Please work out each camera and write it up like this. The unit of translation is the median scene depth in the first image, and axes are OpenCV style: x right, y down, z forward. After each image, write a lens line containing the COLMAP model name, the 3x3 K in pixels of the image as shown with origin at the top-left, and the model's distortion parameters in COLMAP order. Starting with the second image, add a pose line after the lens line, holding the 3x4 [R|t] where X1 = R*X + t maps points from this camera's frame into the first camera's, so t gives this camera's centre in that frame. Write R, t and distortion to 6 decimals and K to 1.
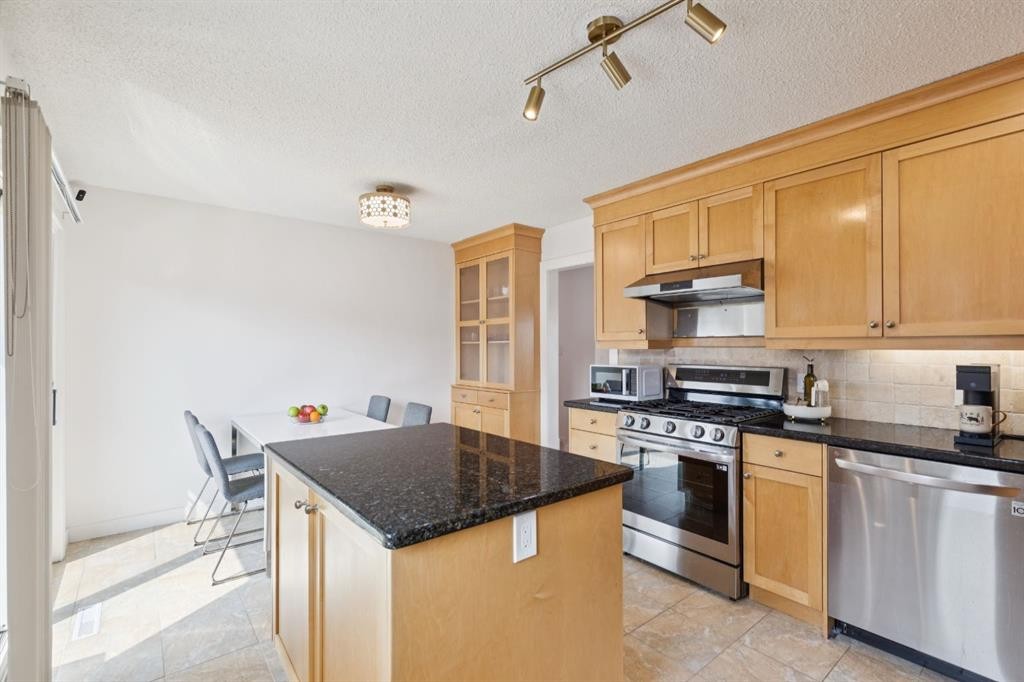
lens RADIAL K [[464.3, 0, 513.3], [0, 464.3, 342.8], [0, 0, 1]] dist [0.009512, 0.000081]
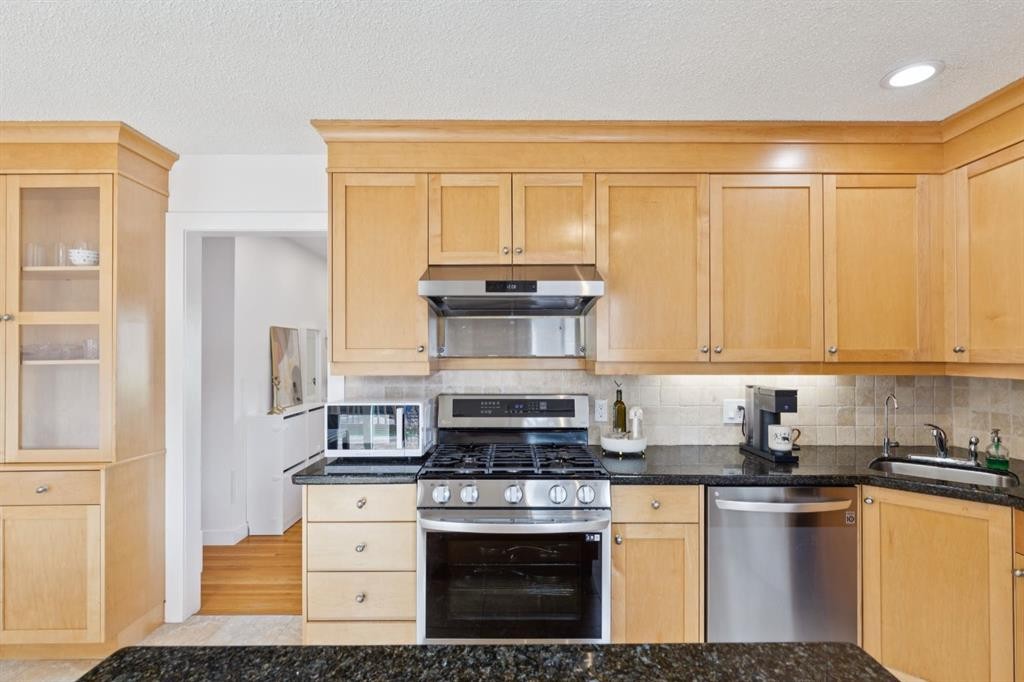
lens RADIAL K [[495.6, 0, 516.8], [0, 495.6, 349.5], [0, 0, 1]] dist [0.002397, -0.001416]
pose [[0.628050, 0.006970, 0.778142, -0.178827], [-0.006627, 0.999972, -0.003608, -0.020995], [-0.778145, -0.002891, 0.628079, 0.428714]]
